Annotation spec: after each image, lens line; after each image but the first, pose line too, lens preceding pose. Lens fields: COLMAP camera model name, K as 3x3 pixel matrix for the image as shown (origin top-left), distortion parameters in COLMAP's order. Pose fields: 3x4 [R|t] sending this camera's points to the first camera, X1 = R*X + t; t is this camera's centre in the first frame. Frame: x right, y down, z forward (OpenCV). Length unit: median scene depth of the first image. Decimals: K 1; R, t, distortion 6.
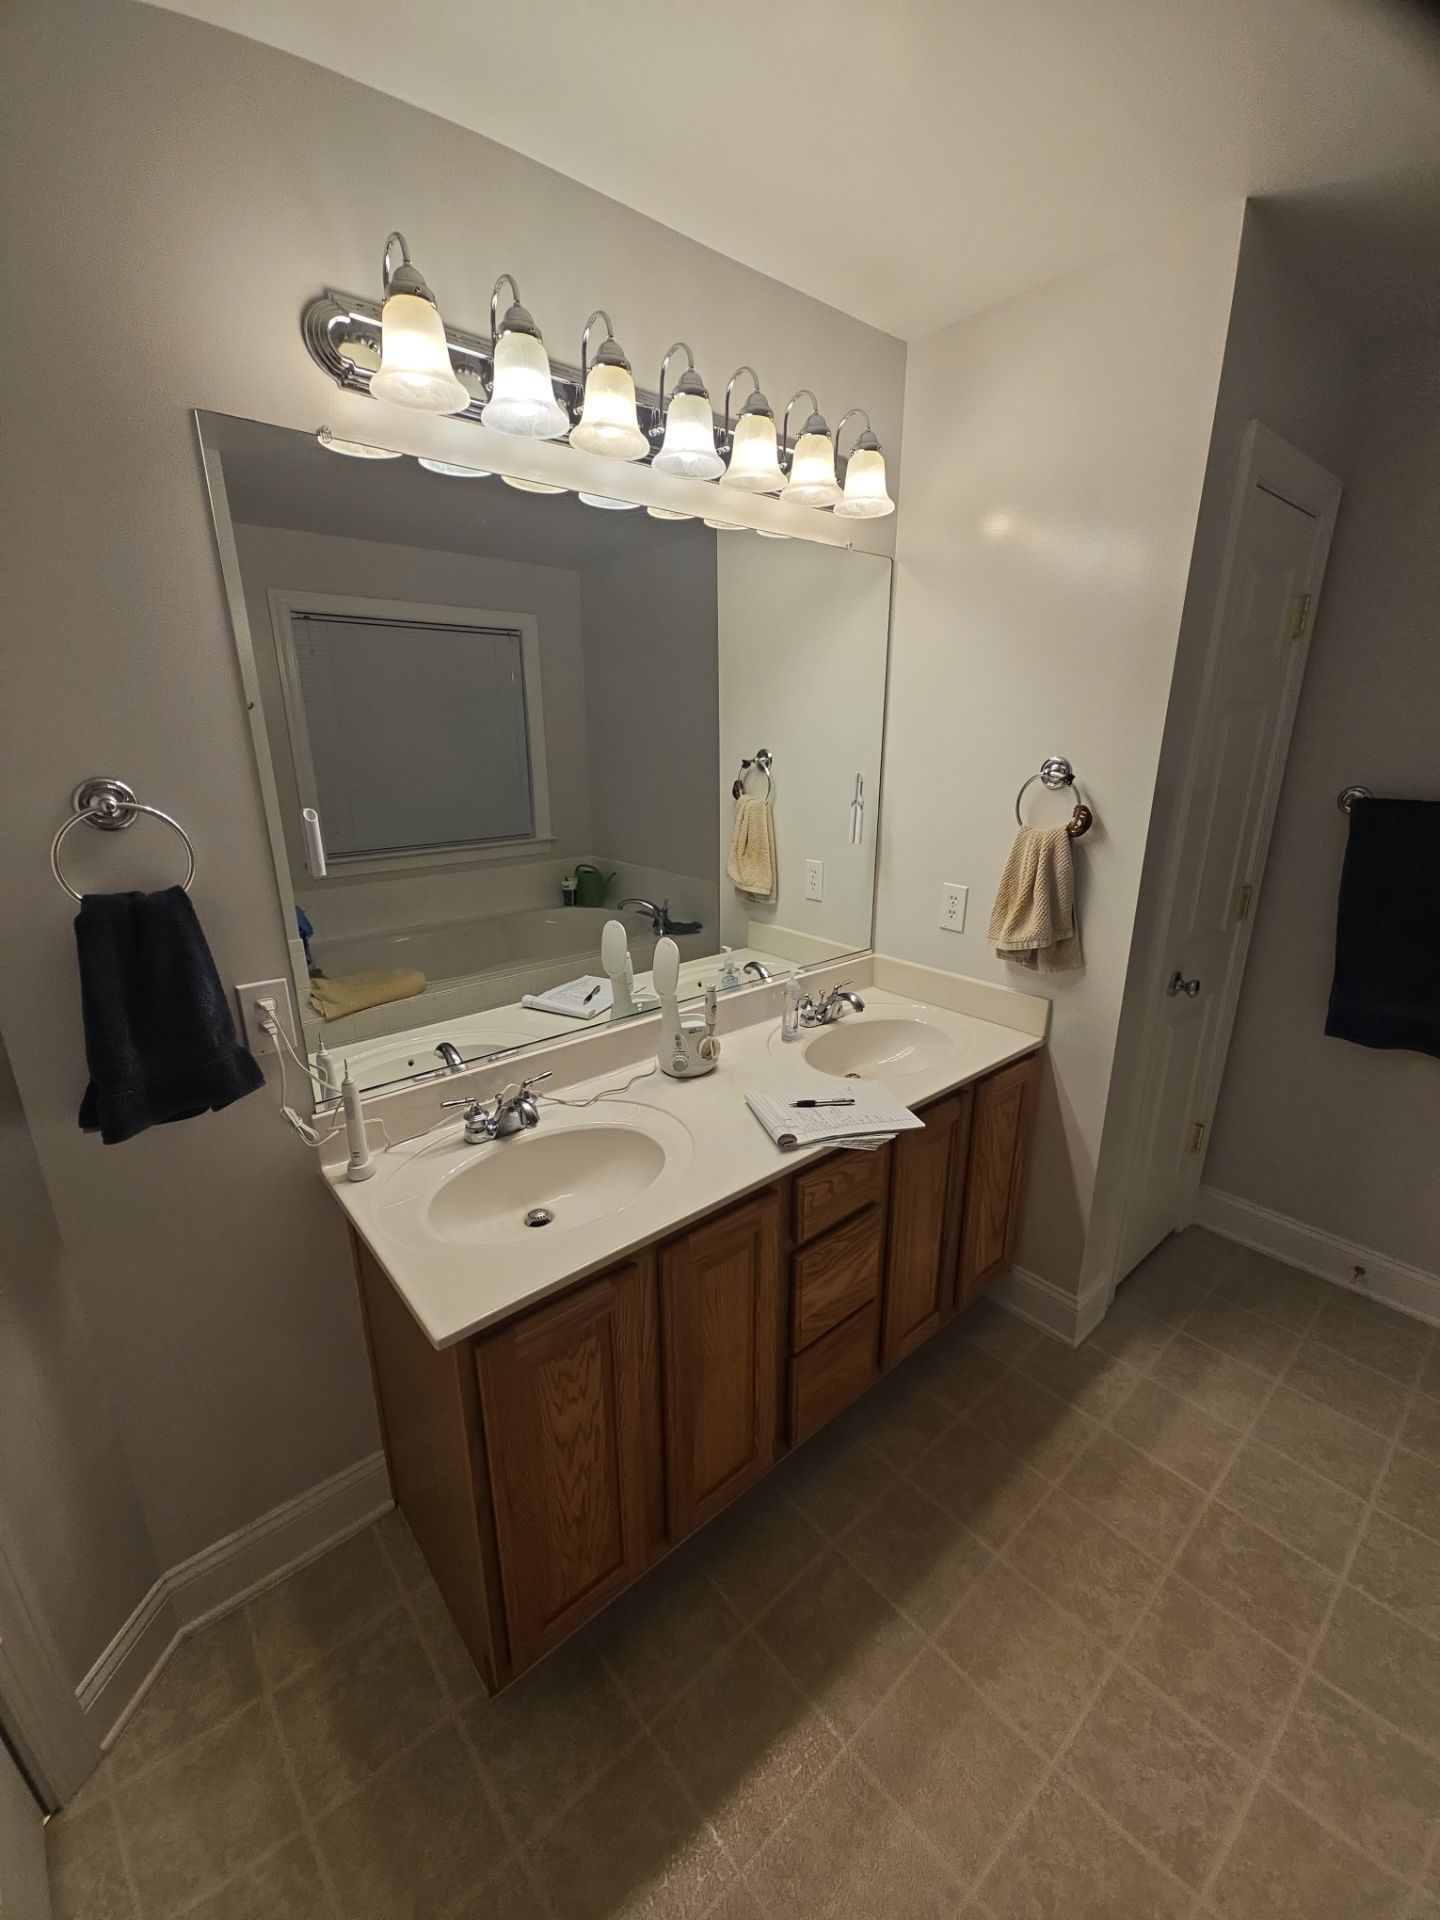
lens RADIAL K [[766.9, 0, 720.0], [0, 766.9, 960.0], [0, 0, 1]] dist [0.030025, -0.020755]
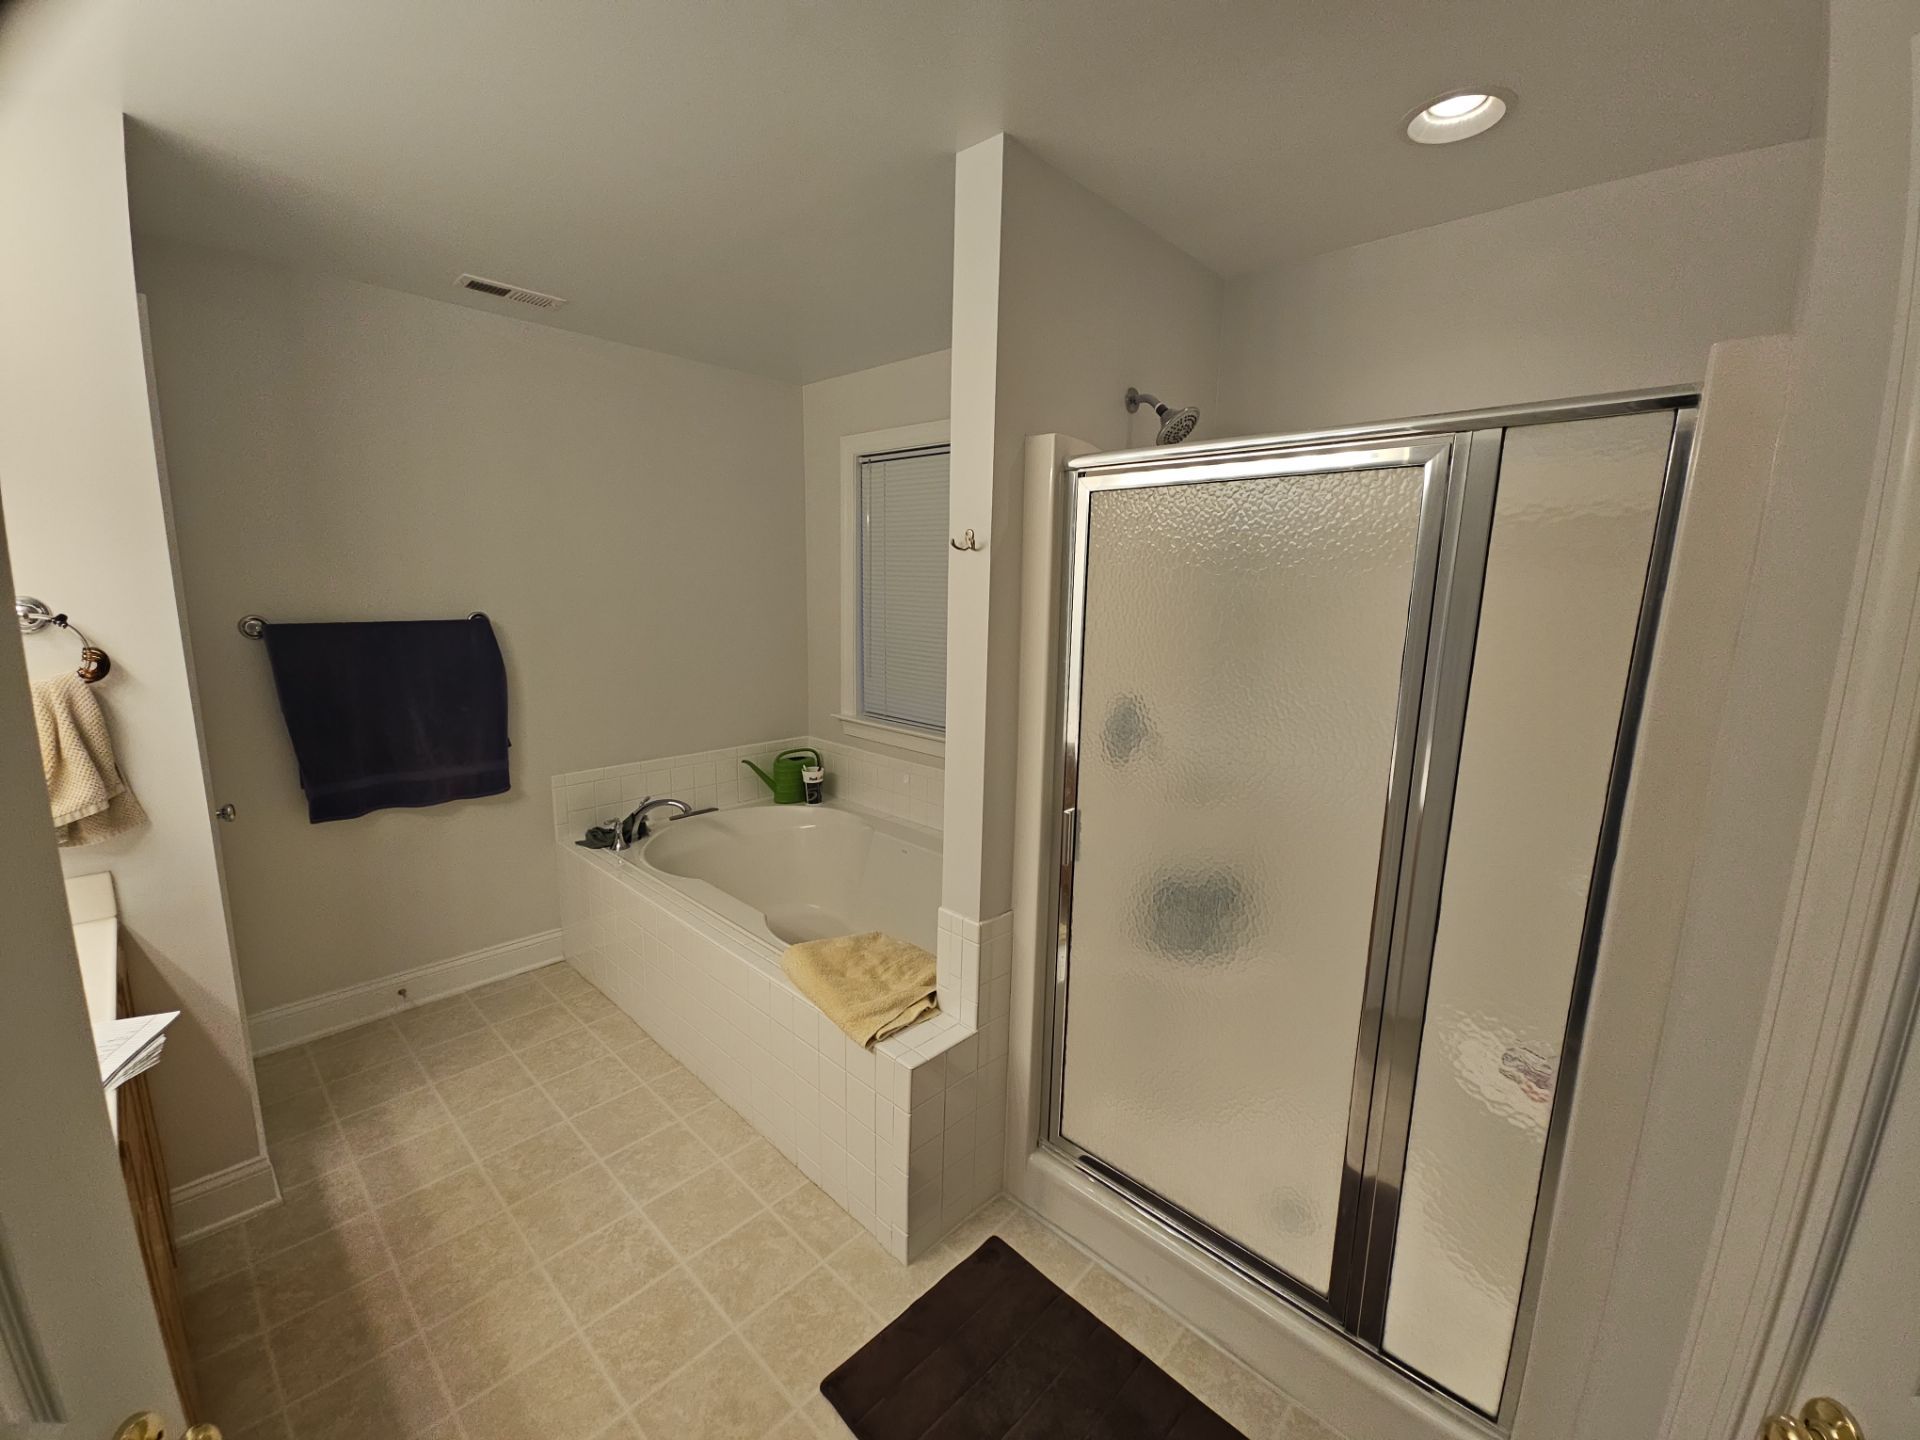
lens RADIAL K [[779.5, 0, 962.0], [0, 779.5, 715.0], [0, 0, 1]] dist [0.006643, -0.000756]
pose [[-0.107772, -0.169741, 0.979578, -0.557487], [0.267709, 0.943967, 0.193023, -0.030492], [-0.957453, 0.283045, -0.056292, 0.102613]]
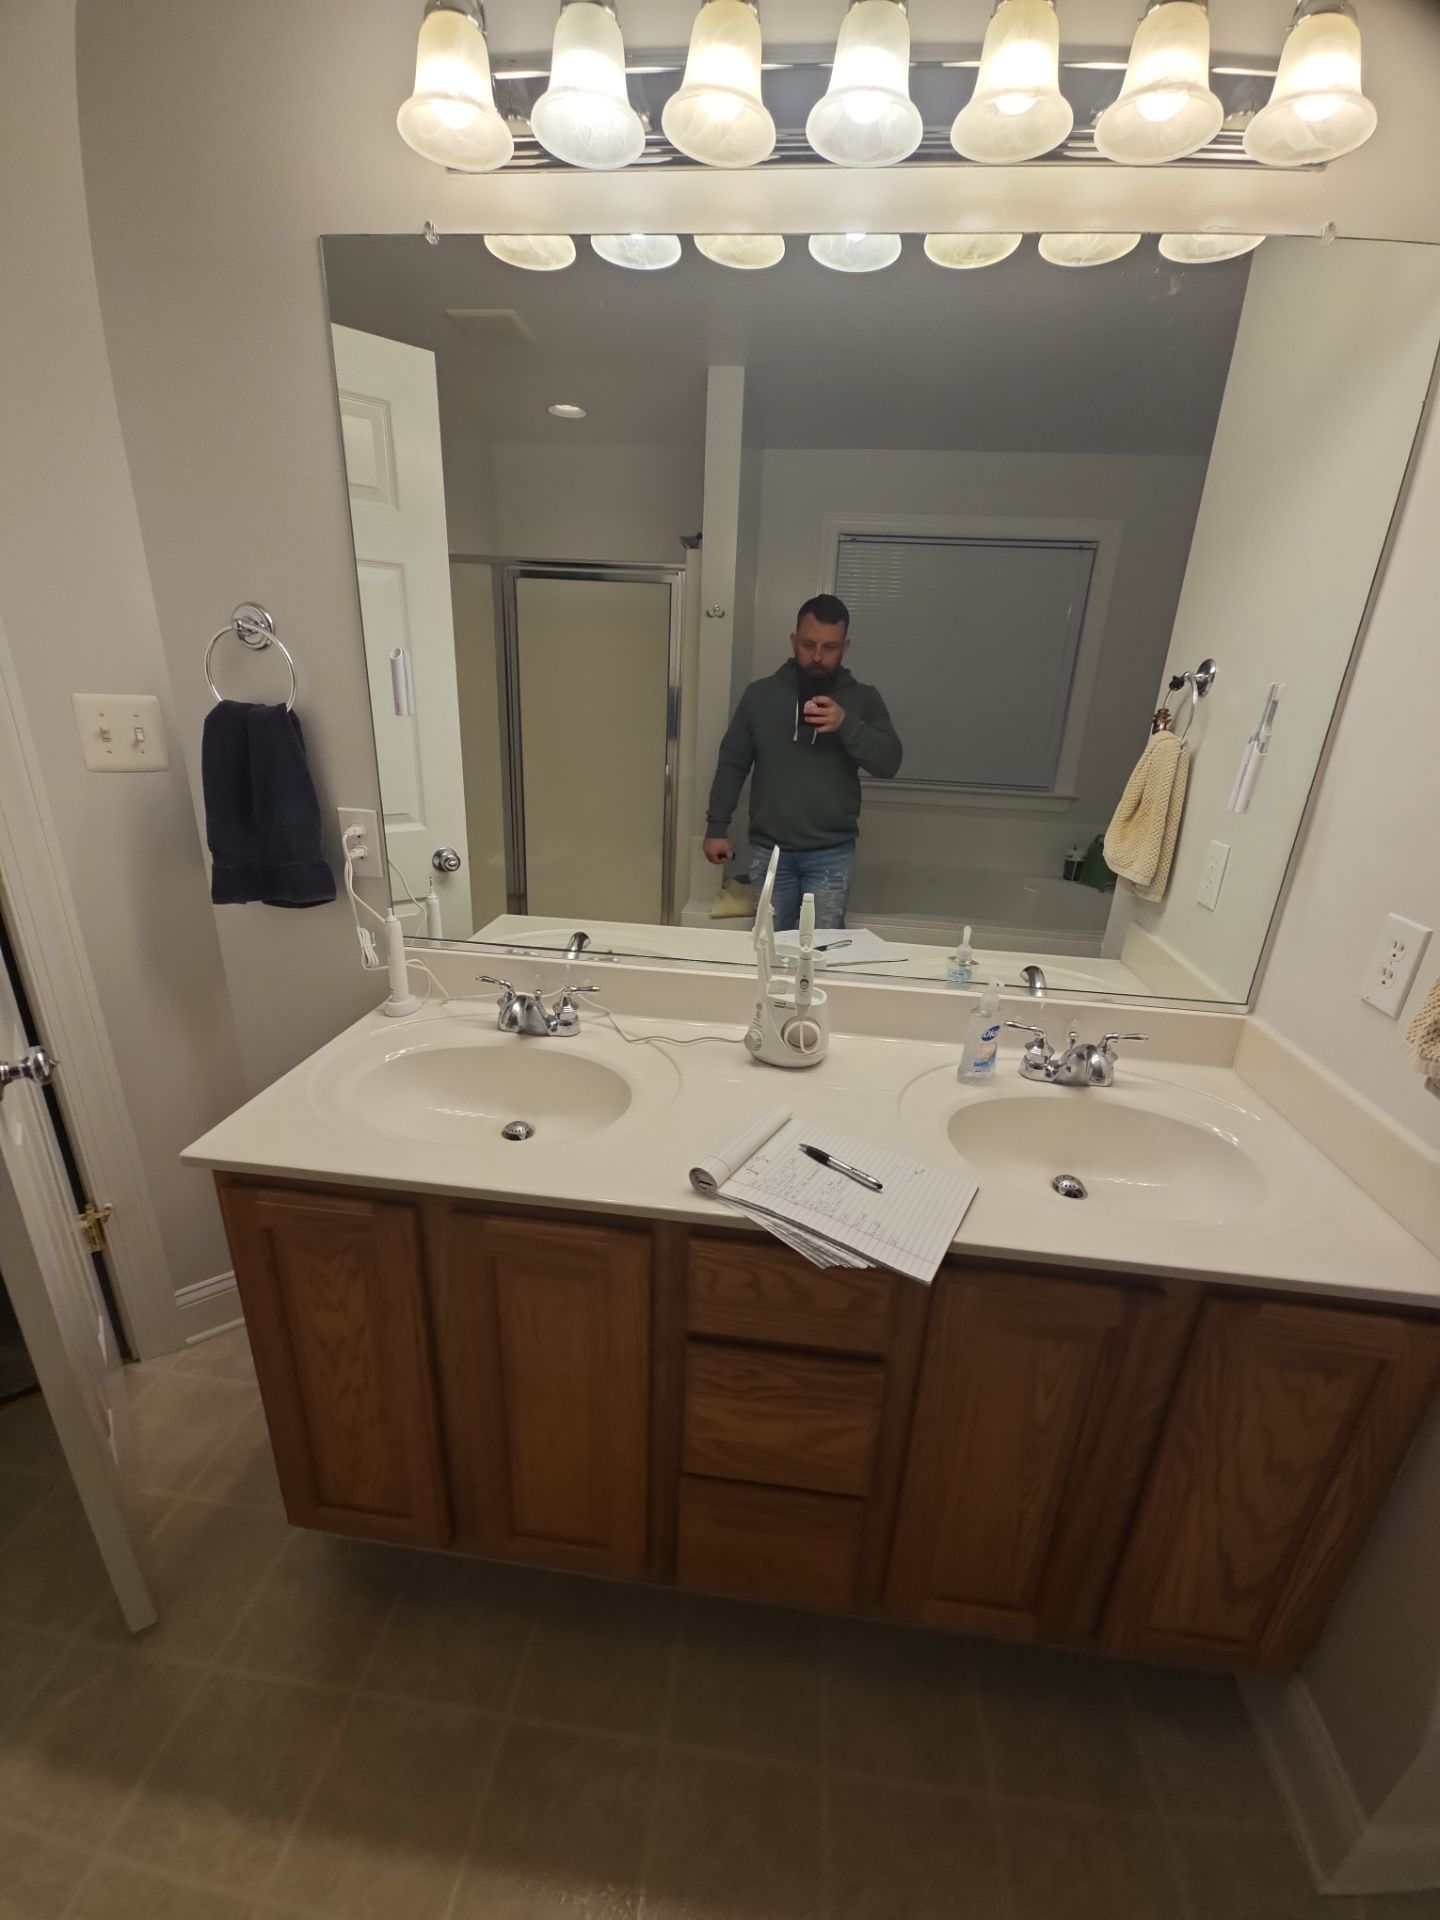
lens RADIAL K [[778.6, 0, 722.0], [0, 778.6, 950.1], [0, 0, 1]] dist [0.016306, -0.011434]
pose [[0.685951, 0.273743, -0.674193, 0.419691], [-0.252907, 0.958464, 0.131848, -0.043175], [0.682283, 0.080067, 0.726691, 0.414979]]
